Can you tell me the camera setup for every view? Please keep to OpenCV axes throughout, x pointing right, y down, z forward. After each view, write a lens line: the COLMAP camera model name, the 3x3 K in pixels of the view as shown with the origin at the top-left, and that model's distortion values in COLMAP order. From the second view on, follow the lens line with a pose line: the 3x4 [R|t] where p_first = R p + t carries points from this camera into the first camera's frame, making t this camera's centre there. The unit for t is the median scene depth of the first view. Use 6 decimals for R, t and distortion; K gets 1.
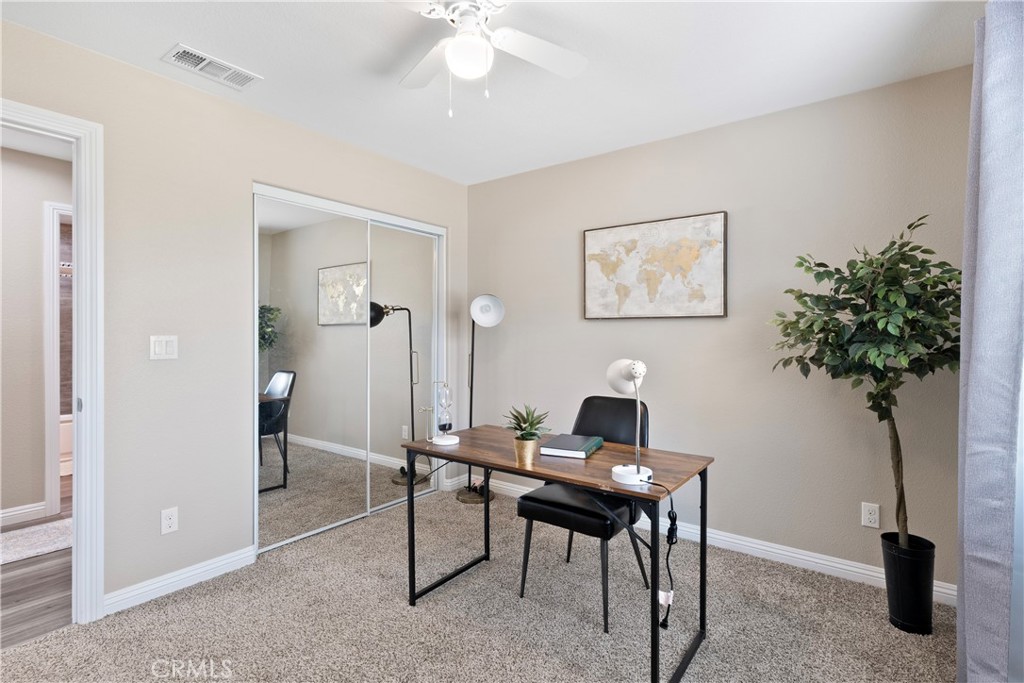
lens RADIAL K [[490.9, 0, 507.5], [0, 490.9, 325.9], [0, 0, 1]] dist [0.001580, 0.000420]
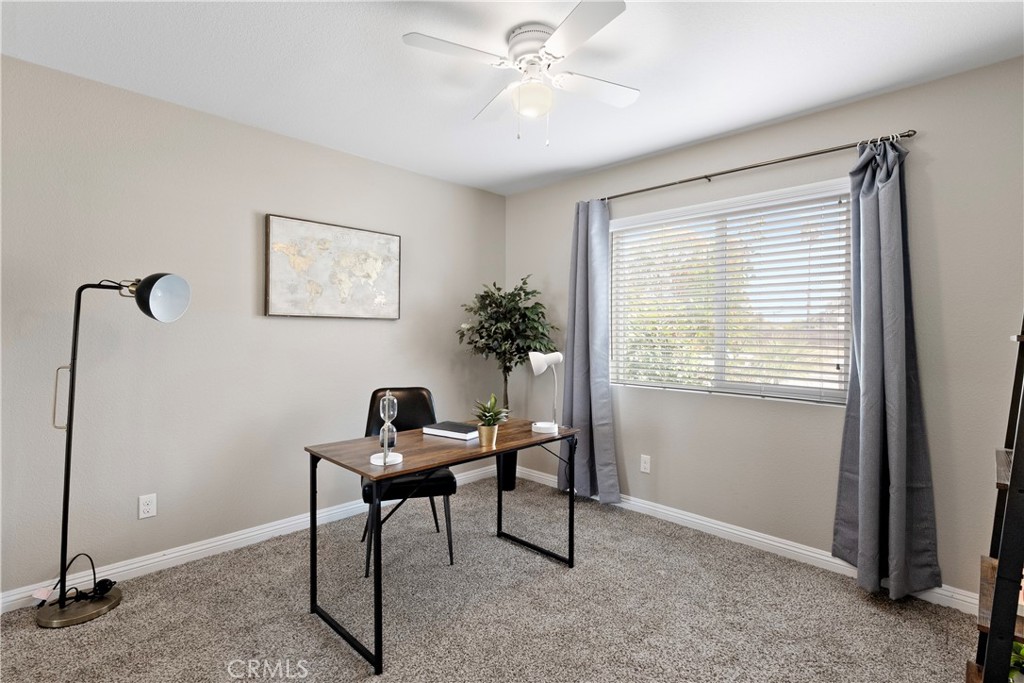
lens RADIAL K [[490.9, 0, 507.5], [0, 490.9, 325.9], [0, 0, 1]] dist [0.001580, 0.000420]
pose [[0.142551, 0.010368, 0.989733, -0.721122], [-0.021986, 0.999732, -0.007306, 0.000953], [-0.989543, -0.020719, 0.142741, 0.512090]]
